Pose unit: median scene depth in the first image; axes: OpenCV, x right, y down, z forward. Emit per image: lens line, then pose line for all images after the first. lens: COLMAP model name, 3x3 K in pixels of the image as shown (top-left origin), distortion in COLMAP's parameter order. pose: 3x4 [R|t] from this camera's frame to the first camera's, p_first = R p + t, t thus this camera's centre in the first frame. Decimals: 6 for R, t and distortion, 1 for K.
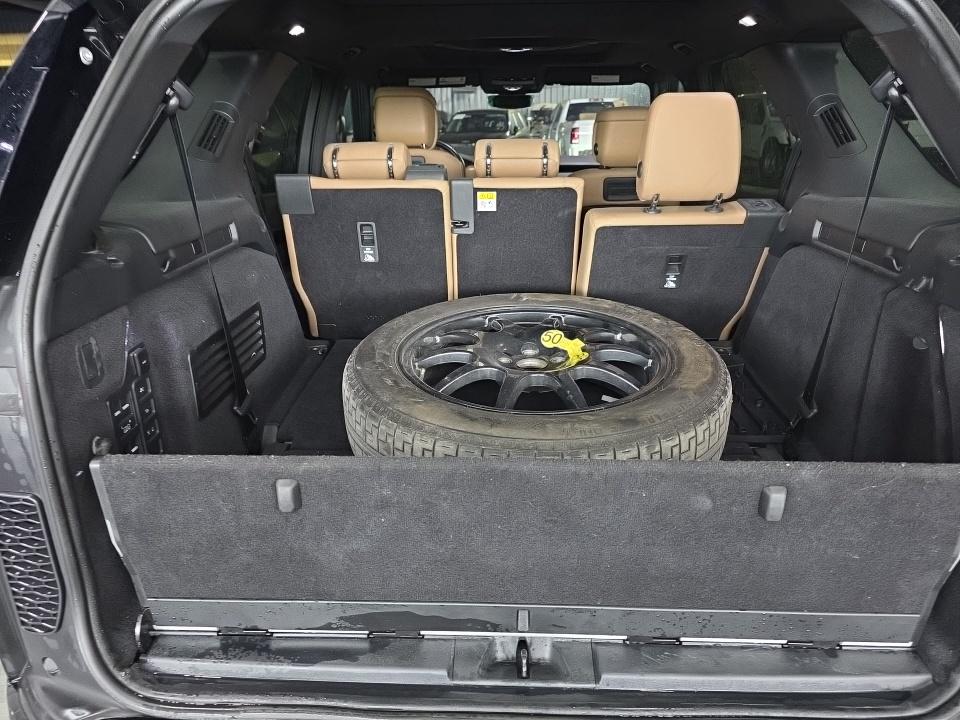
lens RADIAL K [[629.2, 0, 480.0], [0, 629.2, 360.0], [0, 0, 1]] dist [-0.007441, -0.004719]
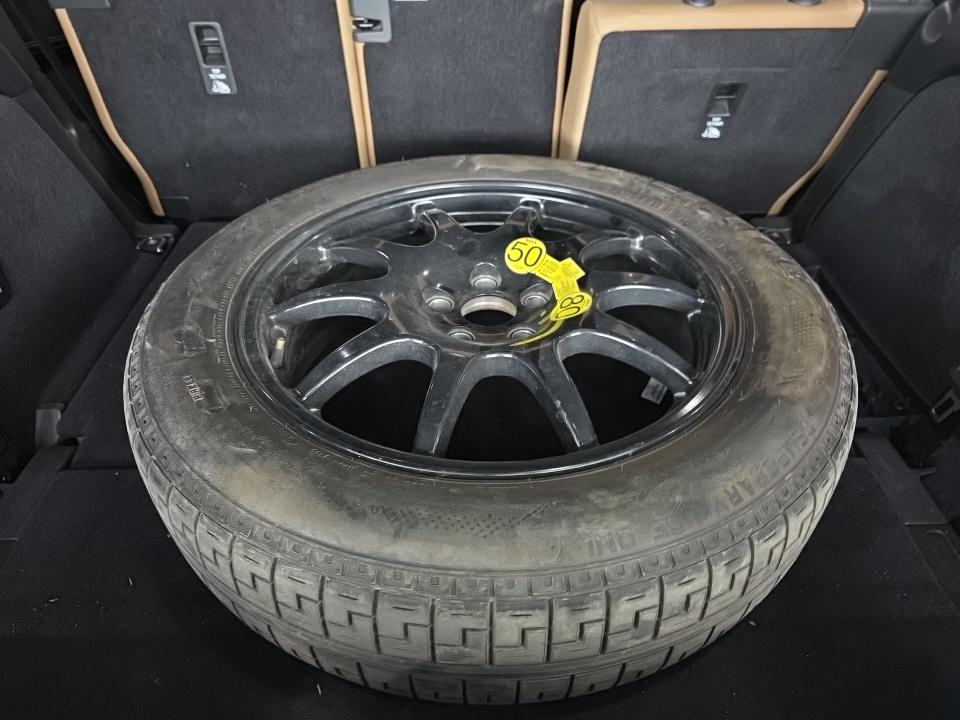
lens RADIAL K [[629.2, 0, 480.0], [0, 629.2, 360.0], [0, 0, 1]] dist [-0.007441, -0.004719]
pose [[0.998327, -0.026842, 0.051219, 0.041713], [0.010948, 0.957454, 0.288378, -0.102019], [-0.056780, -0.287335, 0.956146, 0.418104]]
